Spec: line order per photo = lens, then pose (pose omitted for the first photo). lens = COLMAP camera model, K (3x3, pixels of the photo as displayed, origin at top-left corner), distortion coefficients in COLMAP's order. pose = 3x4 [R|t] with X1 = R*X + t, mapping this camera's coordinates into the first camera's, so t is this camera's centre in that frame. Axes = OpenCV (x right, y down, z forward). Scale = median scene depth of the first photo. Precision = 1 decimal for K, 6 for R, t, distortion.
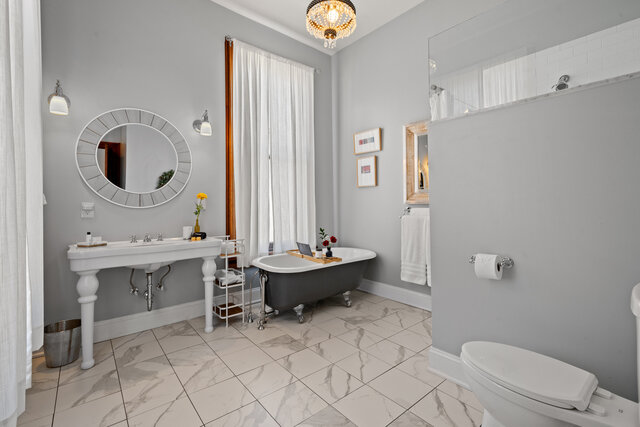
lens RADIAL K [[285.4, 0, 318.5], [0, 285.4, 201.3], [0, 0, 1]] dist [0.007487, 0.000011]
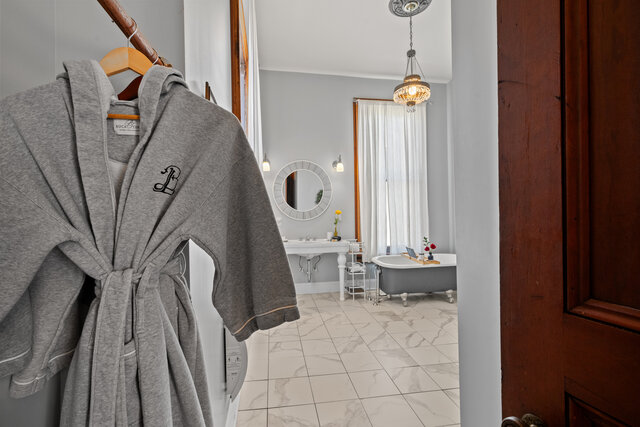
lens RADIAL K [[285.4, 0, 318.6], [0, 285.4, 212.1], [0, 0, 1]] dist [0.007487, 0.000011]
pose [[0.865920, -0.000416, -0.500182, 0.256125], [0.014329, 0.999610, 0.023975, -0.057039], [0.499977, -0.027927, 0.865589, -0.354351]]
